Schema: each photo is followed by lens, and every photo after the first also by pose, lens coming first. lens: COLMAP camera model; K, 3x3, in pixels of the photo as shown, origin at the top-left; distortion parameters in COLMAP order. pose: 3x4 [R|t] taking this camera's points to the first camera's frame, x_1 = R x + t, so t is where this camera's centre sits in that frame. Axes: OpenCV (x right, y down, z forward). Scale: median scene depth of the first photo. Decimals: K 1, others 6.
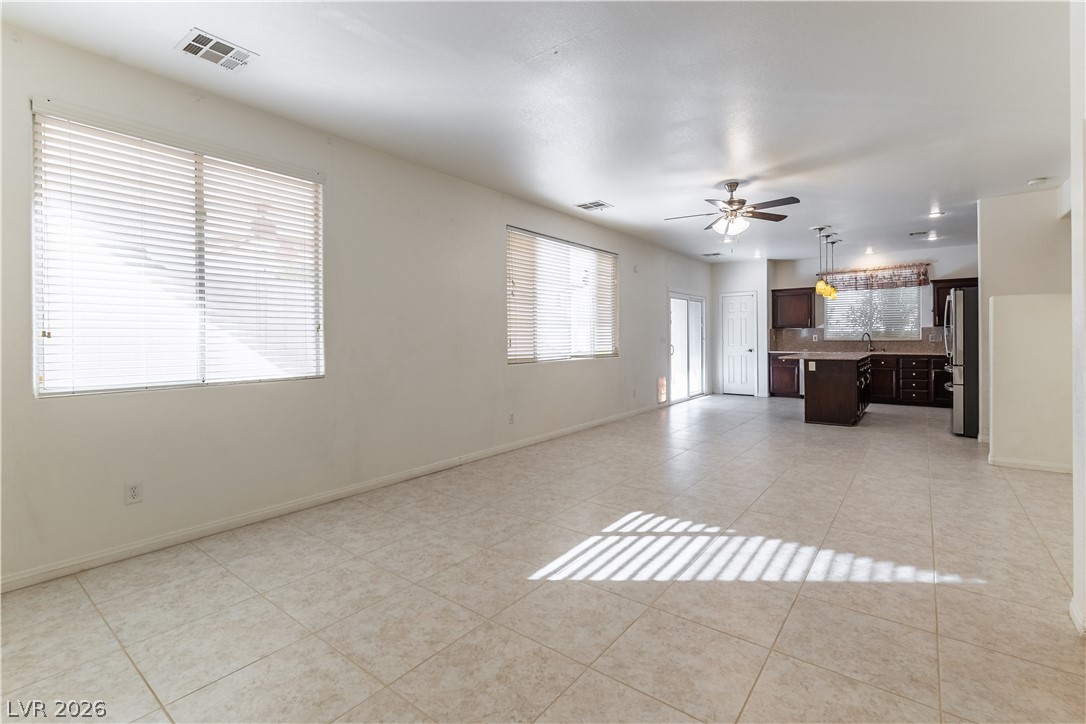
lens RADIAL K [[476.2, 0, 553.5], [0, 476.2, 337.1], [0, 0, 1]] dist [0.001579, 0.000302]
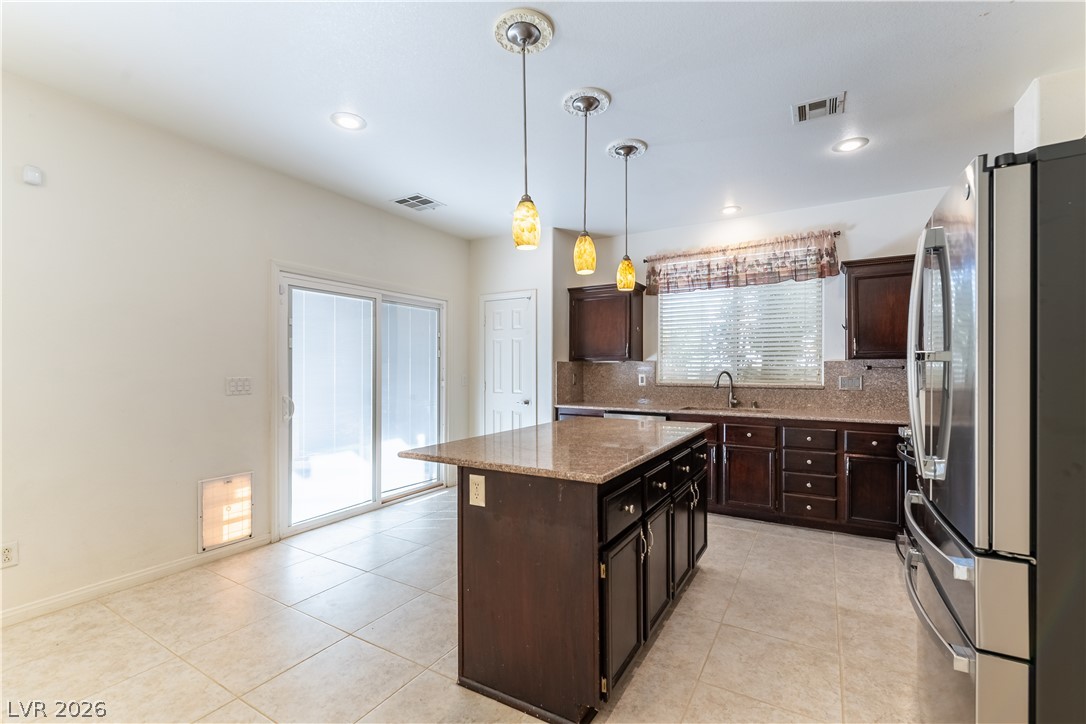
lens RADIAL K [[476.2, 0, 543.4], [0, 476.2, 366.6], [0, 0, 1]] dist [0.001579, 0.000302]
pose [[0.992783, 0.005998, 0.119773, 0.421161], [-0.005435, 0.999973, -0.005030, -0.010318], [-0.119800, 0.004342, 0.992789, 0.541343]]
